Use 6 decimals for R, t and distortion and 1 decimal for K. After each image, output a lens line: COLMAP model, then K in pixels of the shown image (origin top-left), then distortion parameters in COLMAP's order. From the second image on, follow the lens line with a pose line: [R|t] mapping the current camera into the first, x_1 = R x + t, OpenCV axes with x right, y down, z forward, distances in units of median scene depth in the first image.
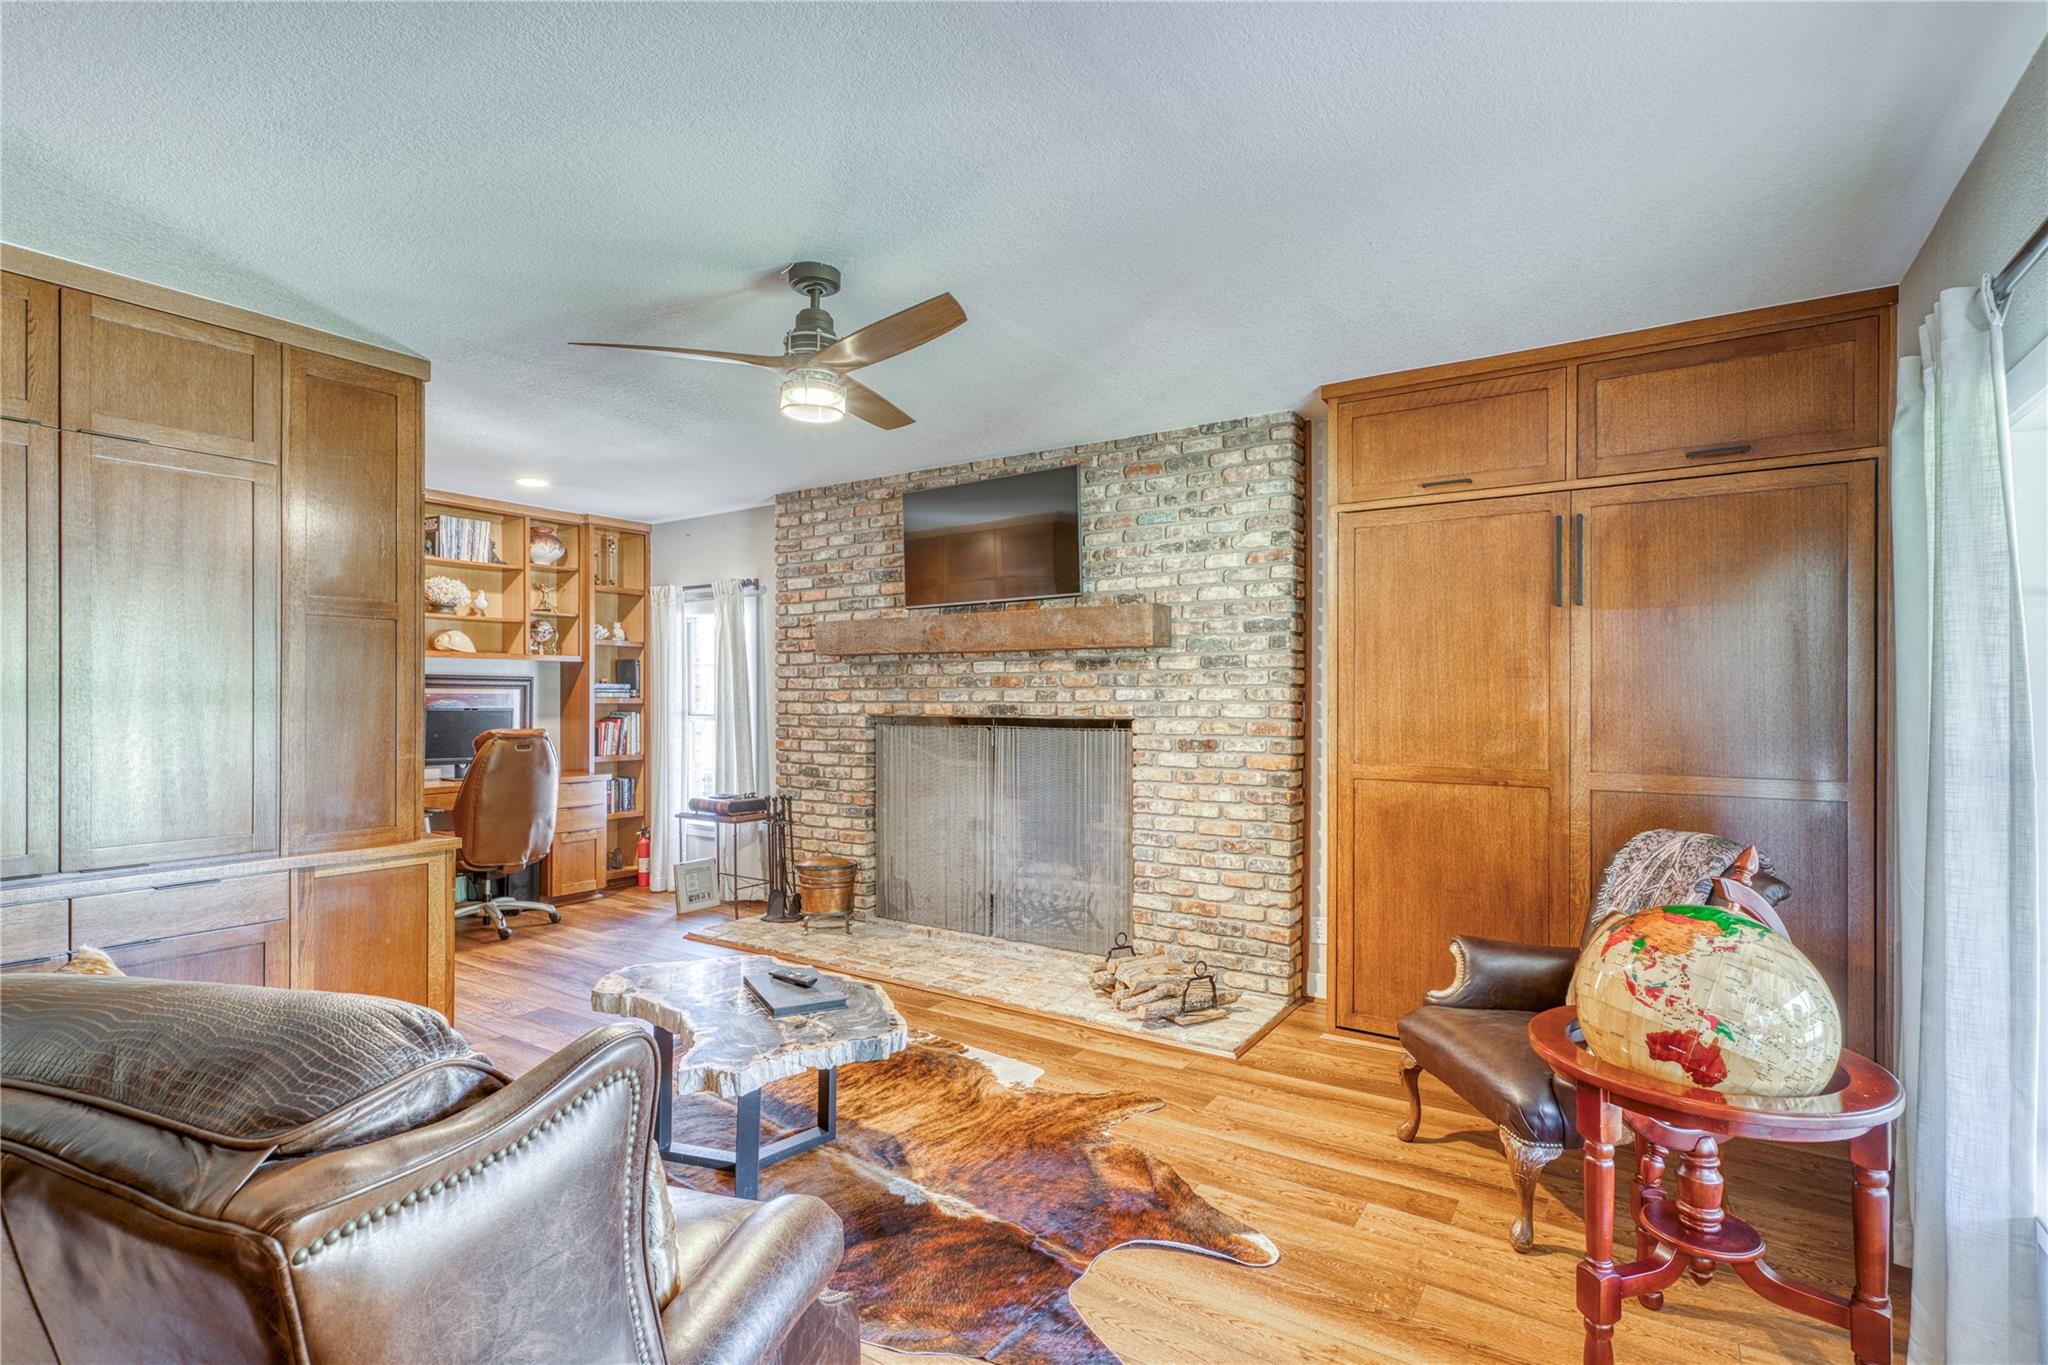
lens RADIAL K [[956.6, 0, 1031.8], [0, 956.6, 684.6], [0, 0, 1]] dist [0.002870, 0.000002]
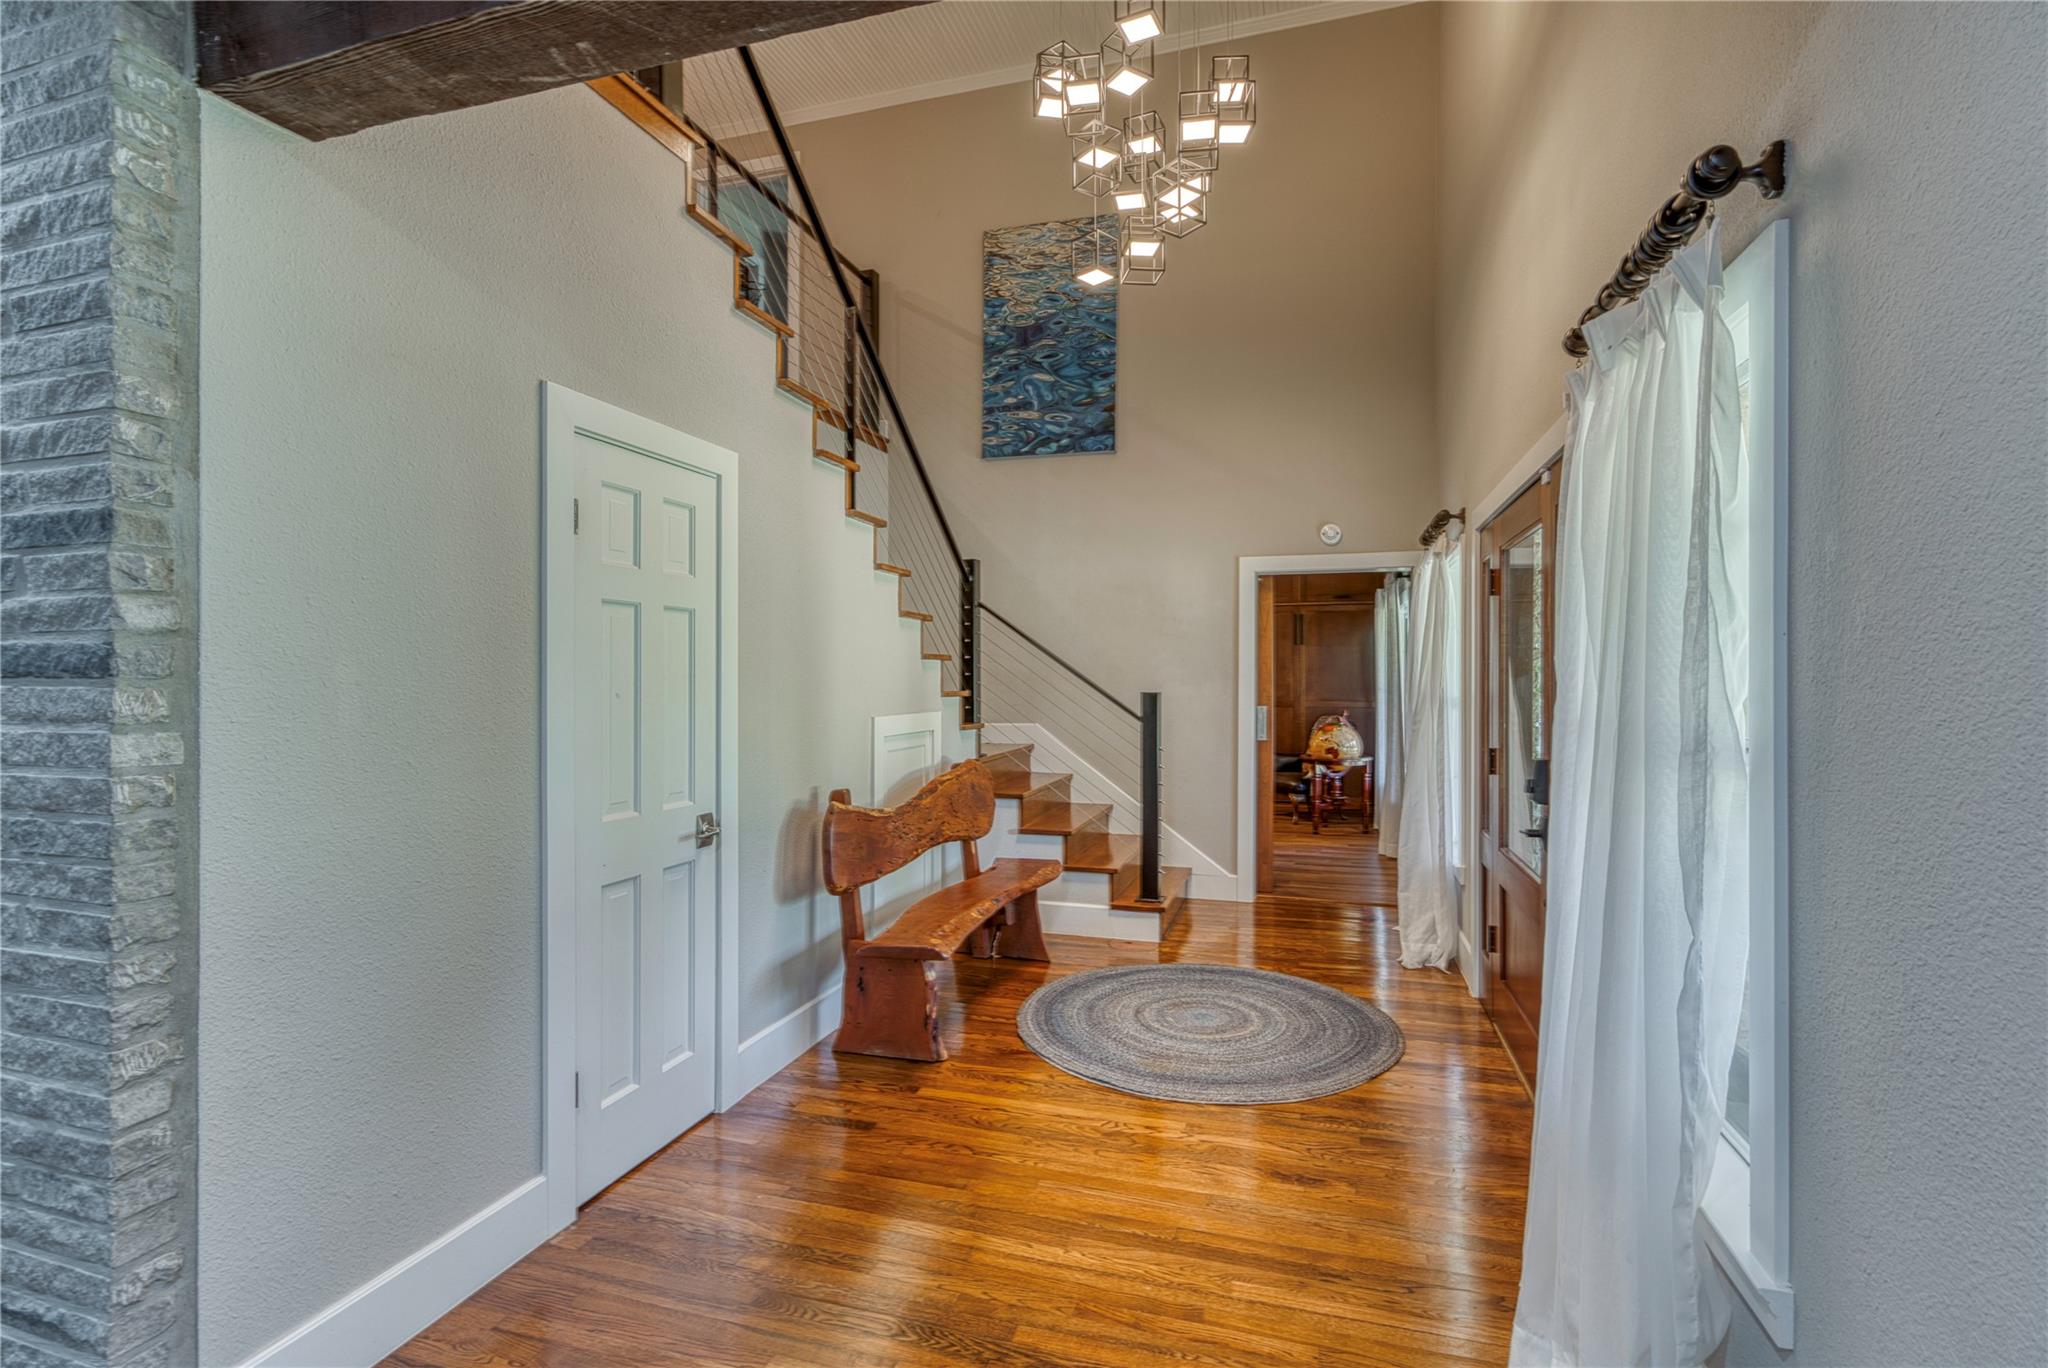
lens RADIAL K [[956.6, 0, 1022.3], [0, 956.6, 682.4], [0, 0, 1]] dist [0.002870, 0.000002]
pose [[0.962874, -0.008802, 0.269807, -1.095120], [0.009922, 0.999947, -0.002790, 0.036194], [-0.269768, 0.005363, 0.962910, -1.665705]]
